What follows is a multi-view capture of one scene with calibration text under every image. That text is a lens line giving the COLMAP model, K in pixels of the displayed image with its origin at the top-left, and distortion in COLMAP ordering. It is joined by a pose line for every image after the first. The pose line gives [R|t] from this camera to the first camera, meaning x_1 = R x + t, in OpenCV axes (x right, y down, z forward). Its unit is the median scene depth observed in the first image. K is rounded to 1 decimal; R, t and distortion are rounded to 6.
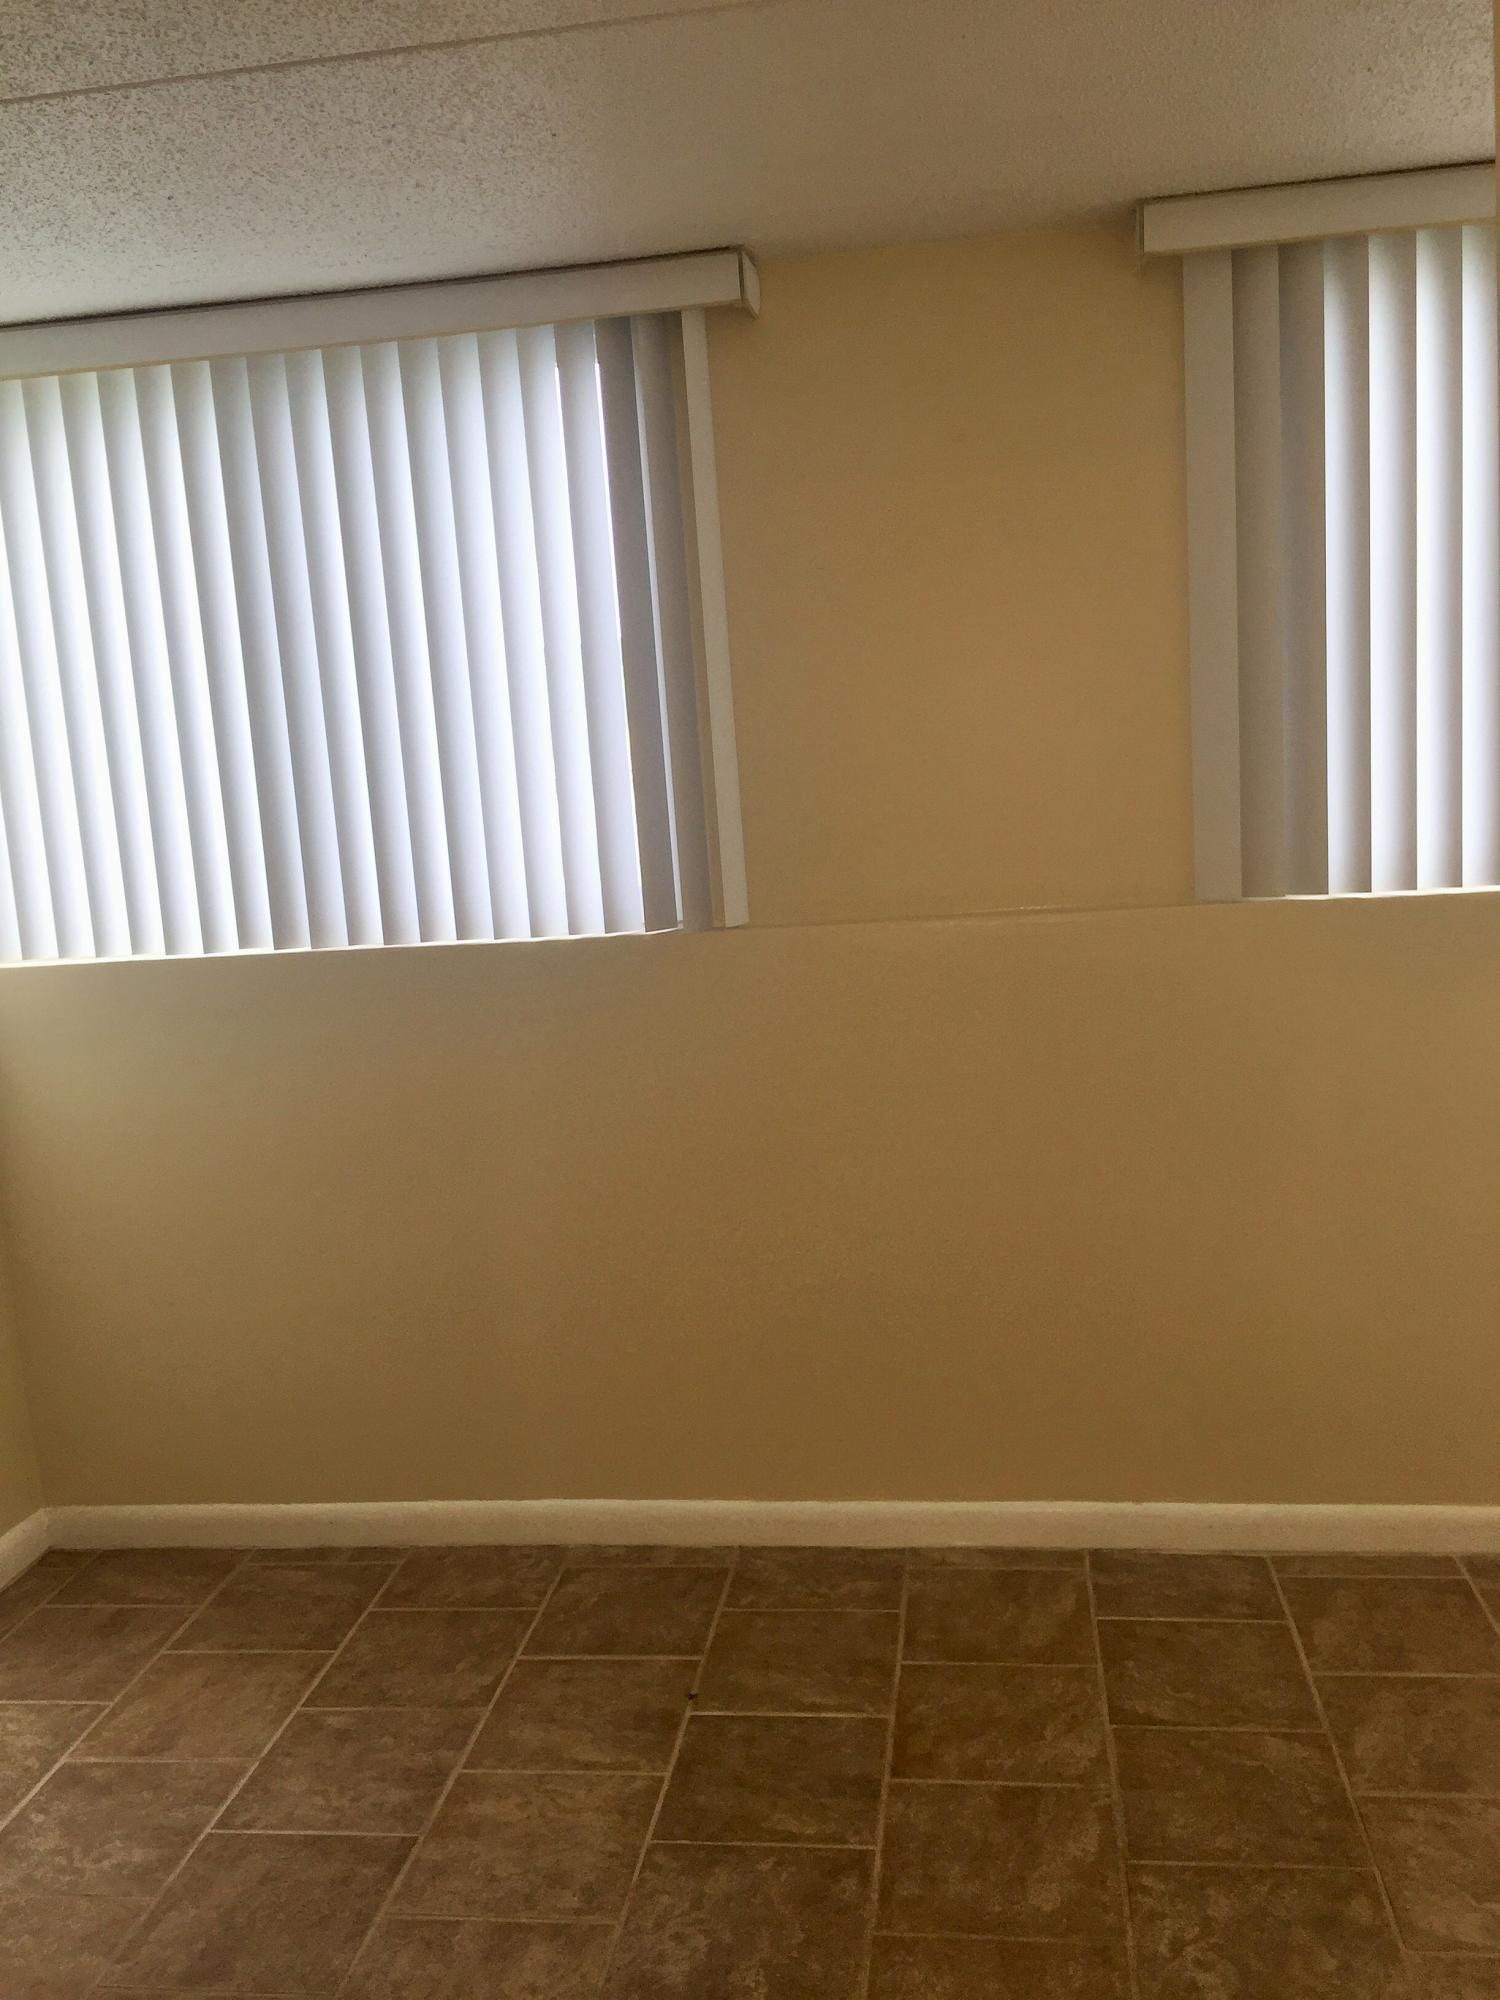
lens RADIAL K [[1718.9, 0, 740.0], [0, 1718.9, 1002.8], [0, 0, 1]] dist [0.077503, -0.092752]
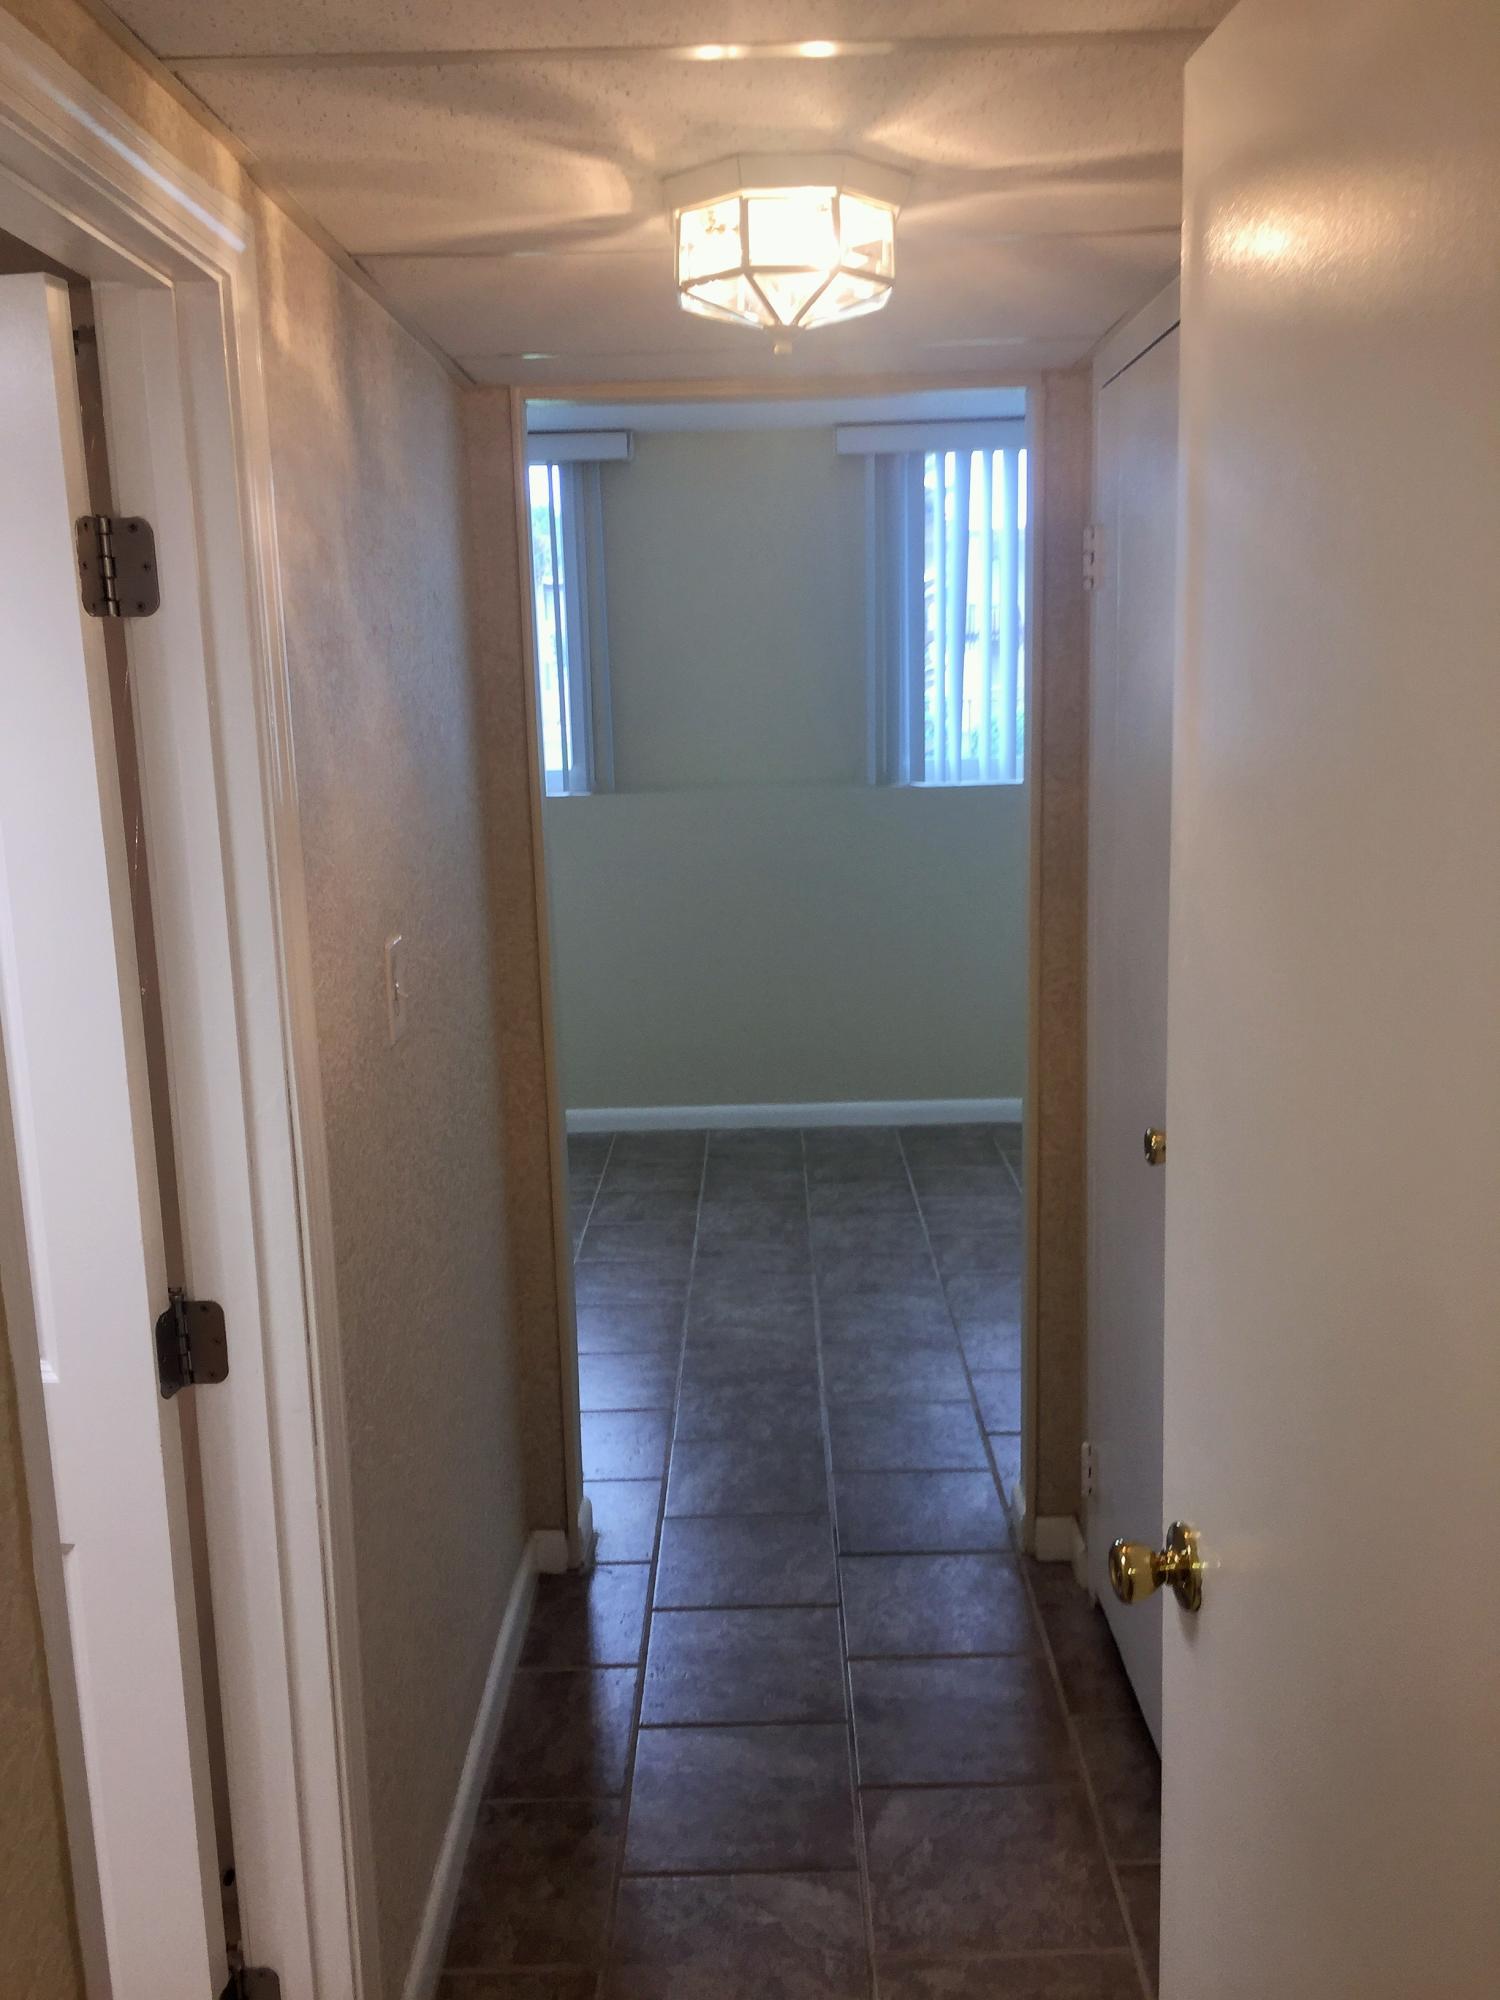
lens RADIAL K [[1718.9, 0, 749.4], [0, 1718.9, 996.6], [0, 0, 1]] dist [0.077503, -0.092752]
pose [[0.989206, 0.014844, 0.145779, -0.127112], [-0.014439, 0.999888, -0.003837, 0.157188], [-0.145819, 0.001691, 0.989310, -0.816719]]
